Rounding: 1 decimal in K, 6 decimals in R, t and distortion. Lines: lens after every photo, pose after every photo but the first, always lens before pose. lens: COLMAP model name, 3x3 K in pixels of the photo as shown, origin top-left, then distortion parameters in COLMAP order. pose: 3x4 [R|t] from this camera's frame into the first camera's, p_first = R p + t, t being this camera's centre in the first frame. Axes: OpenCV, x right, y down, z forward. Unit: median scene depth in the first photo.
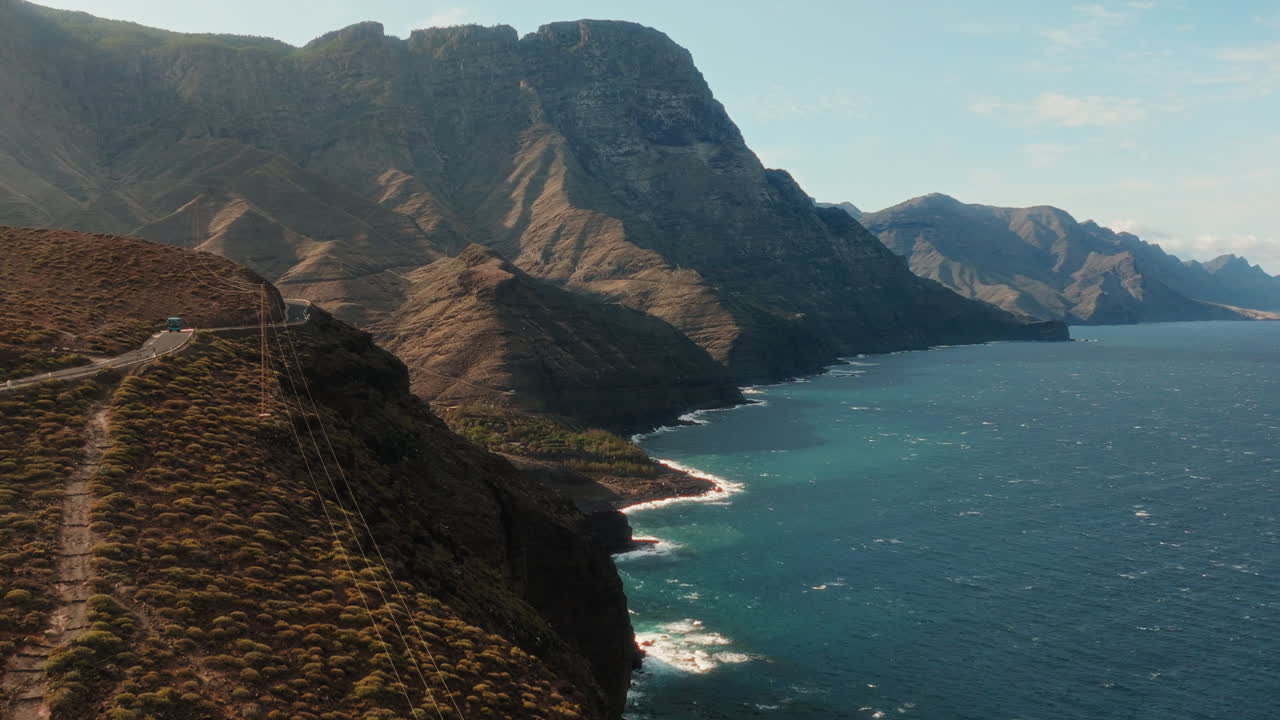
lens RADIAL K [[1191.8, 0, 640.0], [0, 1191.8, 360.0], [0, 0, 1]] dist [-0.001154, -0.003639]
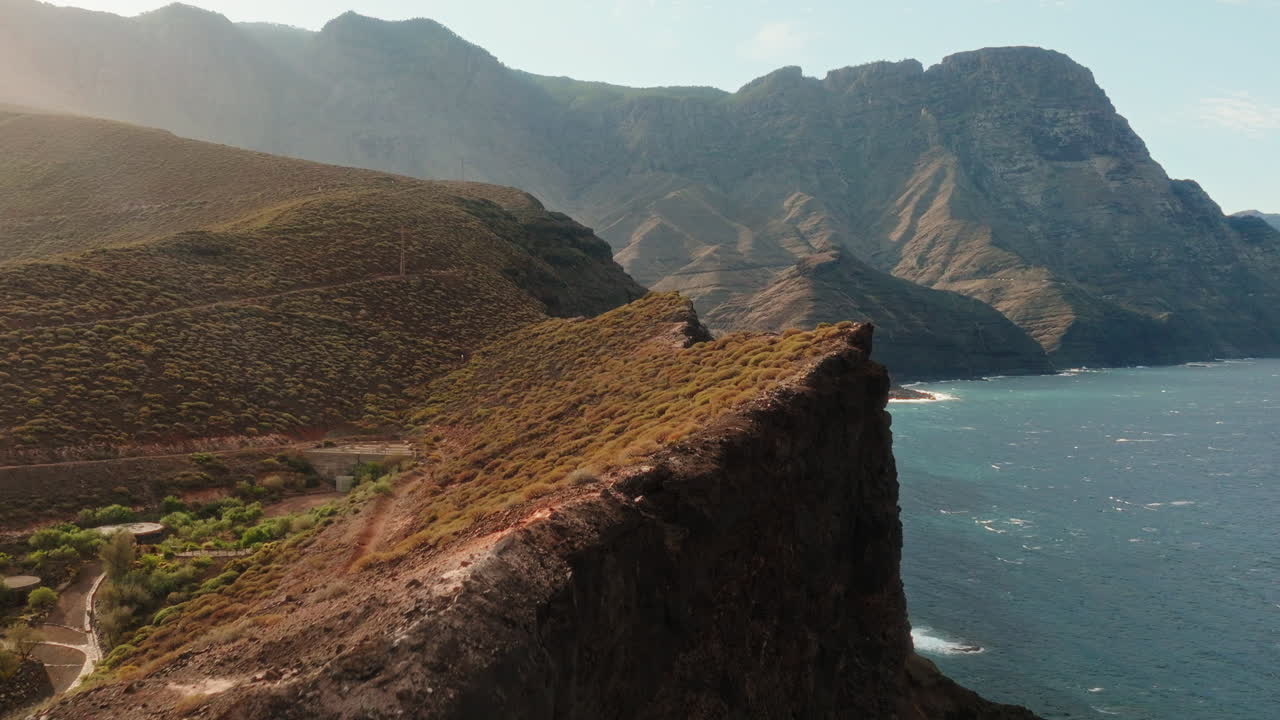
lens RADIAL K [[1191.8, 0, 640.0], [0, 1191.8, 360.0], [0, 0, 1]] dist [-0.001154, -0.003639]
pose [[0.926177, 0.012229, -0.376891, 0.077854], [-0.023952, 0.999364, -0.026431, 0.032098], [0.376327, 0.033507, 0.925881, -0.104674]]
